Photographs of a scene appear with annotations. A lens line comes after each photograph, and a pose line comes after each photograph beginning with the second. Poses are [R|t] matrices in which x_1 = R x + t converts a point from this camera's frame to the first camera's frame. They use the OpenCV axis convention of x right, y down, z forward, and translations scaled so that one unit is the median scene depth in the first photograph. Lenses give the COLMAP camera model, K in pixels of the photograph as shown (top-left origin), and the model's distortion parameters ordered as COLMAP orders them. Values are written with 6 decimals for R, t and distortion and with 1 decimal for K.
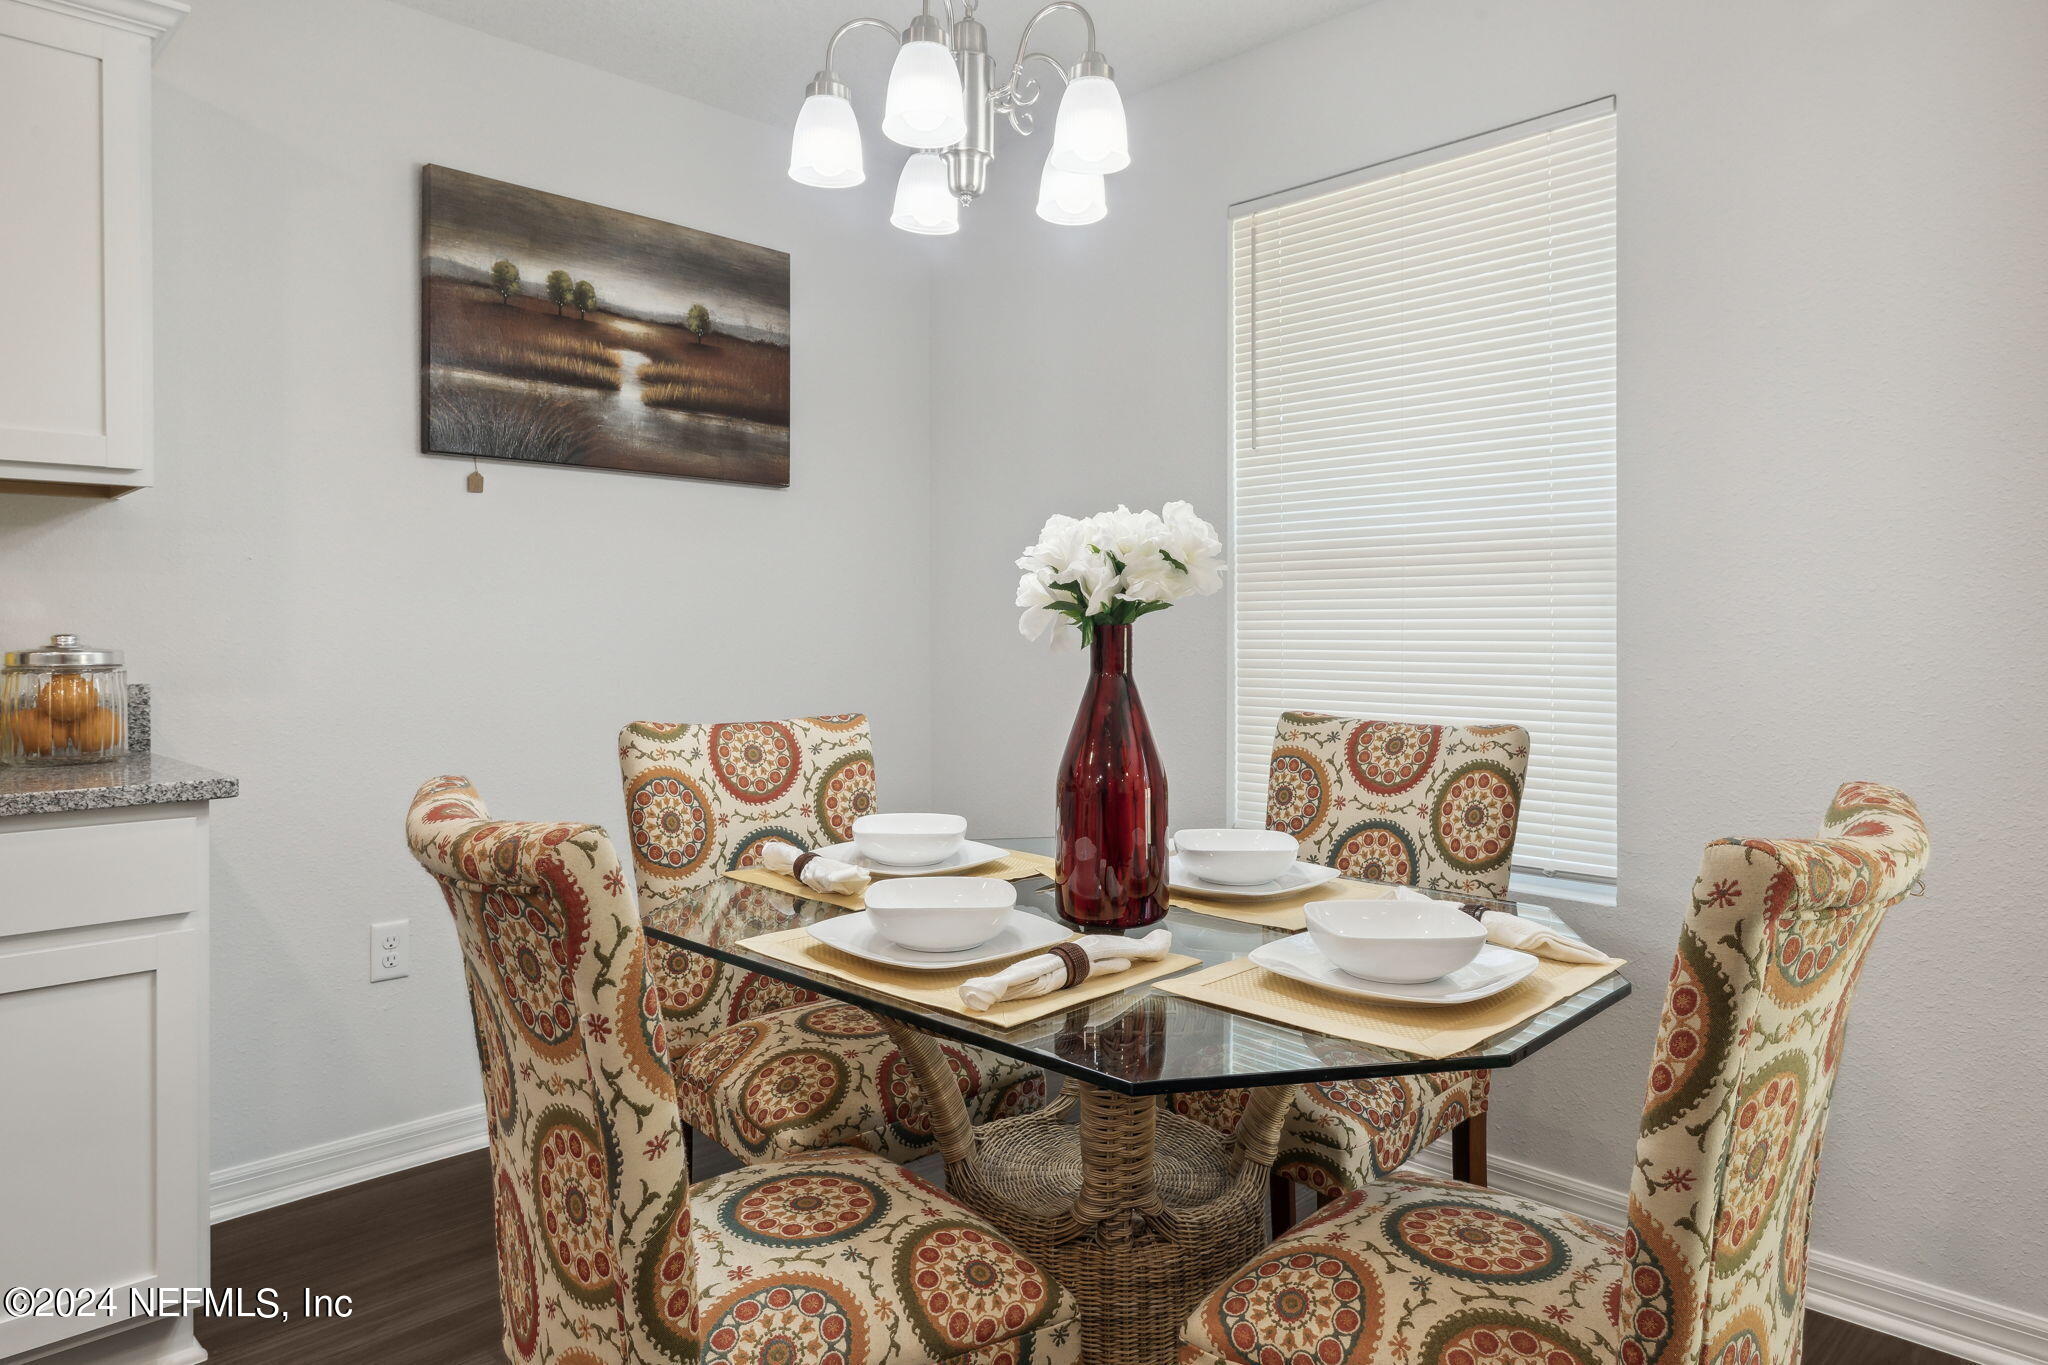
lens RADIAL K [[1298.5, 0, 1019.6], [0, 1298.5, 636.2], [0, 0, 1]] dist [-0.002977, -0.000224]
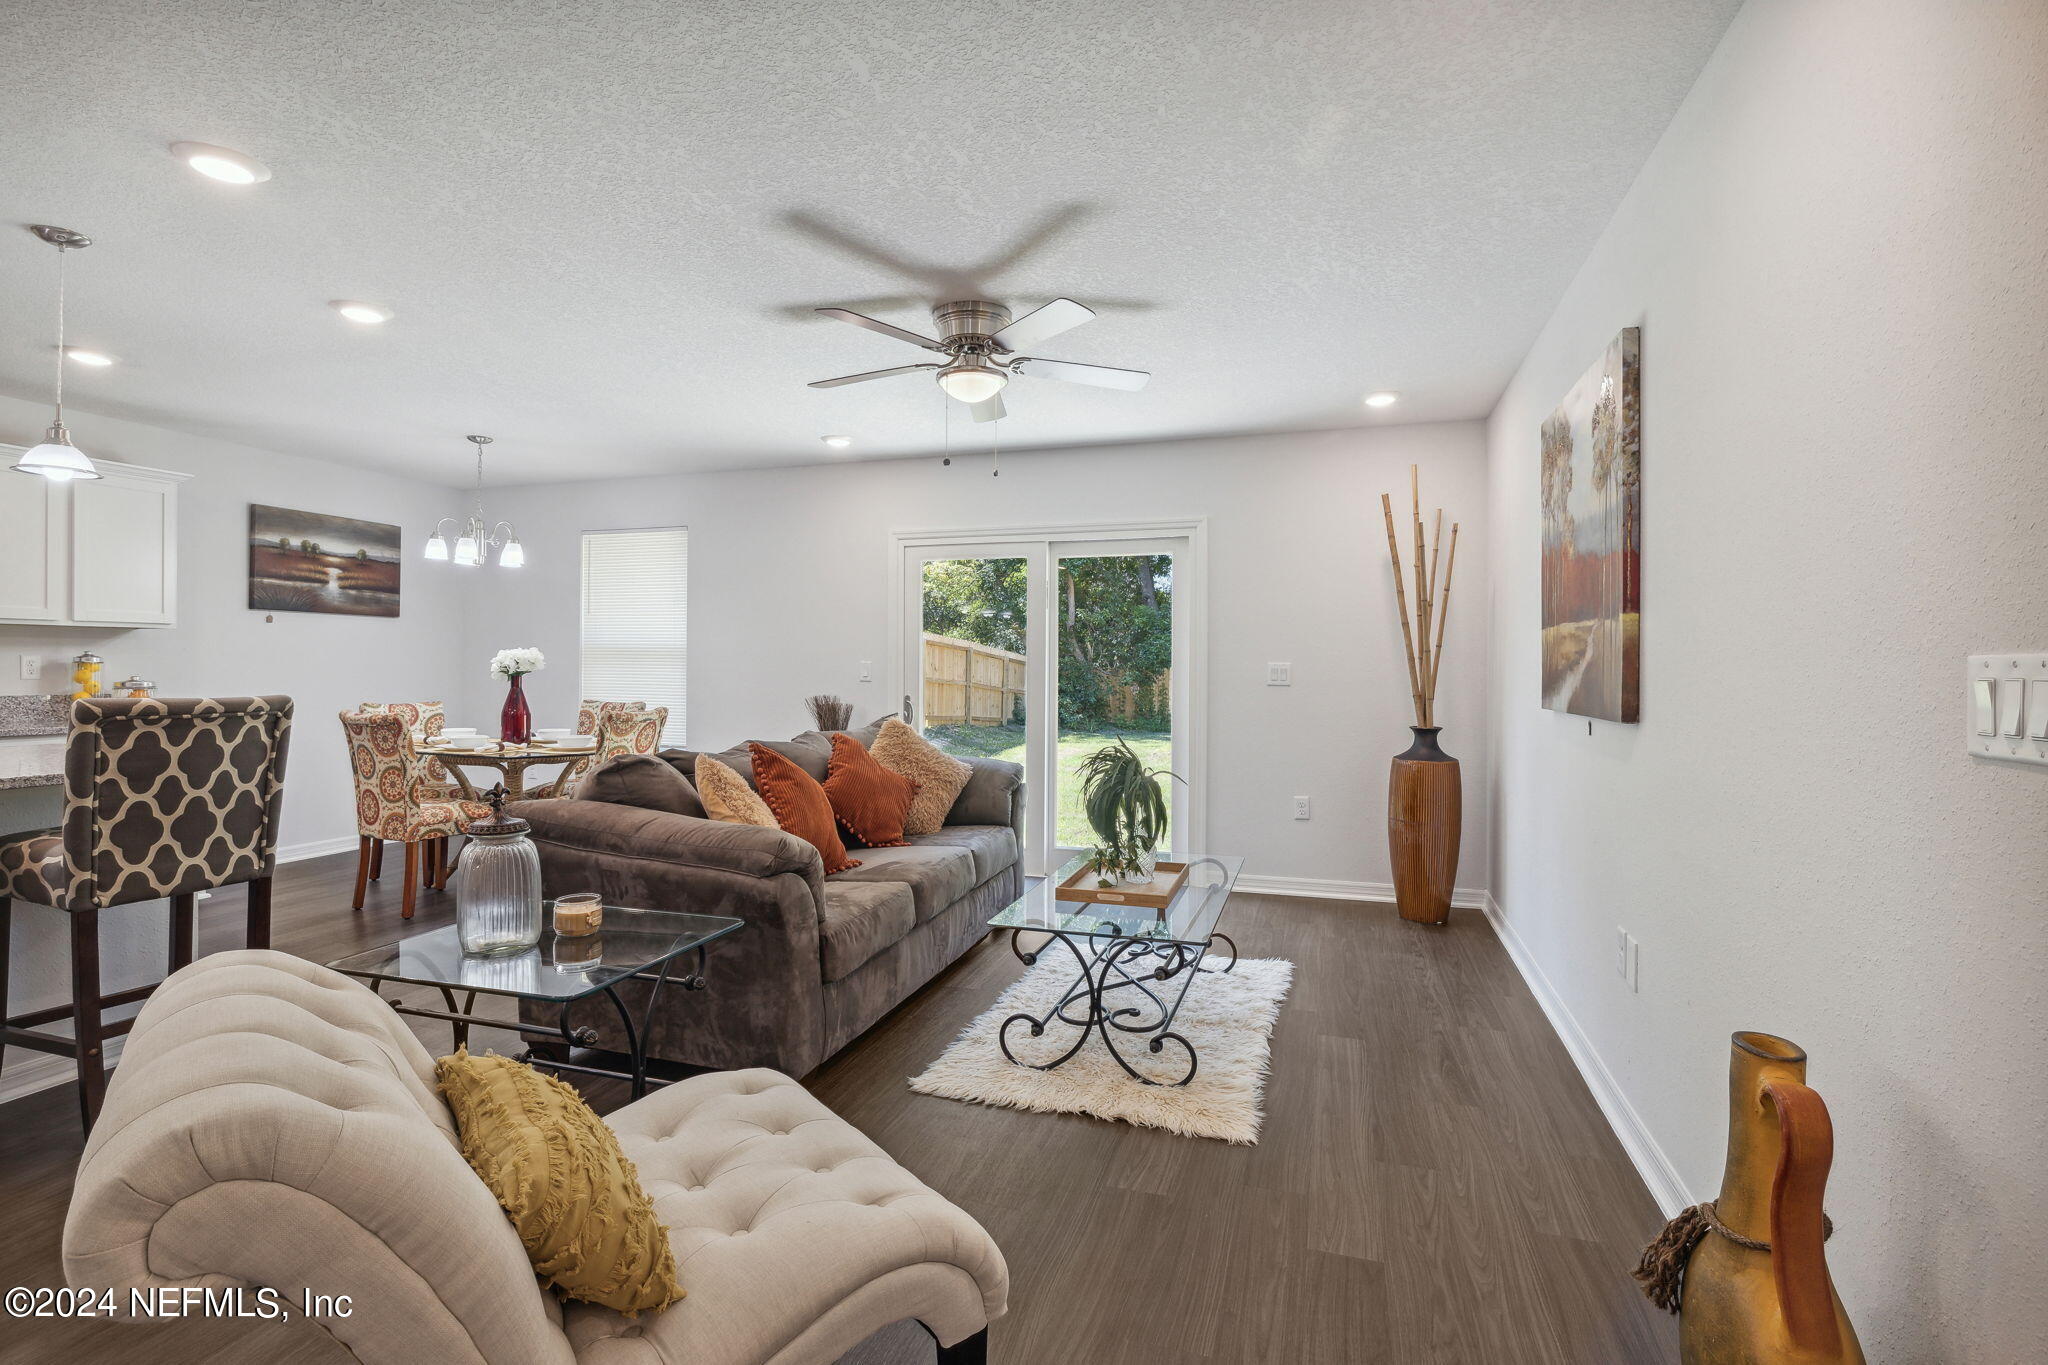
lens RADIAL K [[967.9, 0, 1032.0], [0, 967.9, 664.9], [0, 0, 1]] dist [-0.004315, -0.000373]
pose [[0.888507, 0.009468, 0.458765, 0.069977], [-0.008215, 0.999955, -0.004726, -0.026307], [-0.458789, 0.000430, 0.888545, -1.511900]]
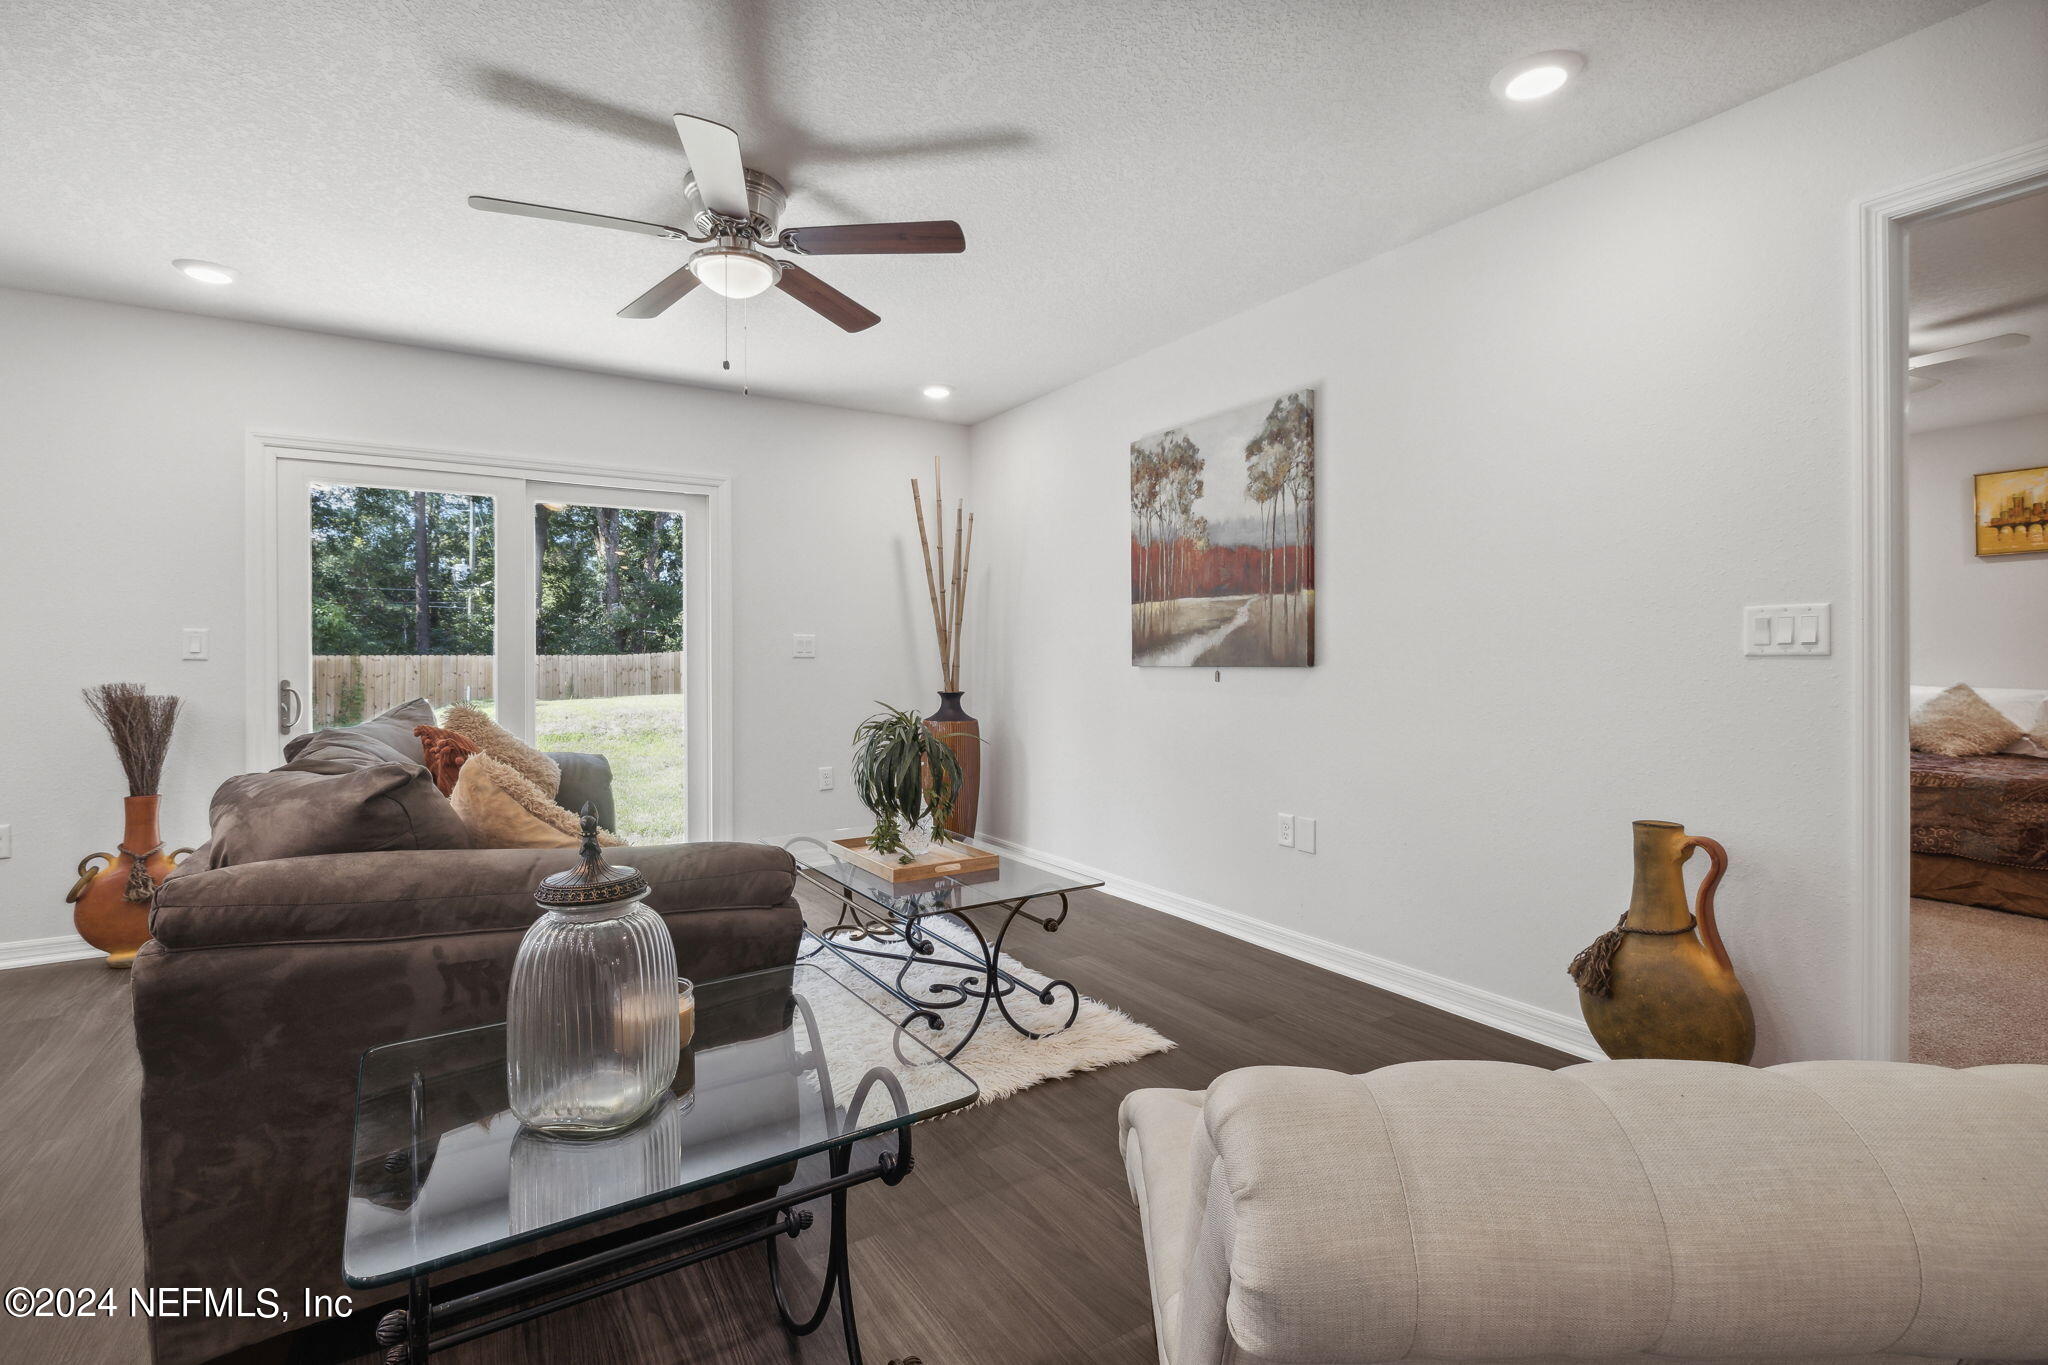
lens RADIAL K [[948.6, 0, 1032.2], [0, 948.6, 658.8], [0, 0, 1]] dist [-0.003404, 0.000033]
pose [[0.210065, 0.002224, 0.977685, -0.319364], [0.004346, 0.999985, -0.003209, 0.009777], [-0.977678, 0.004923, 0.210053, -0.888559]]
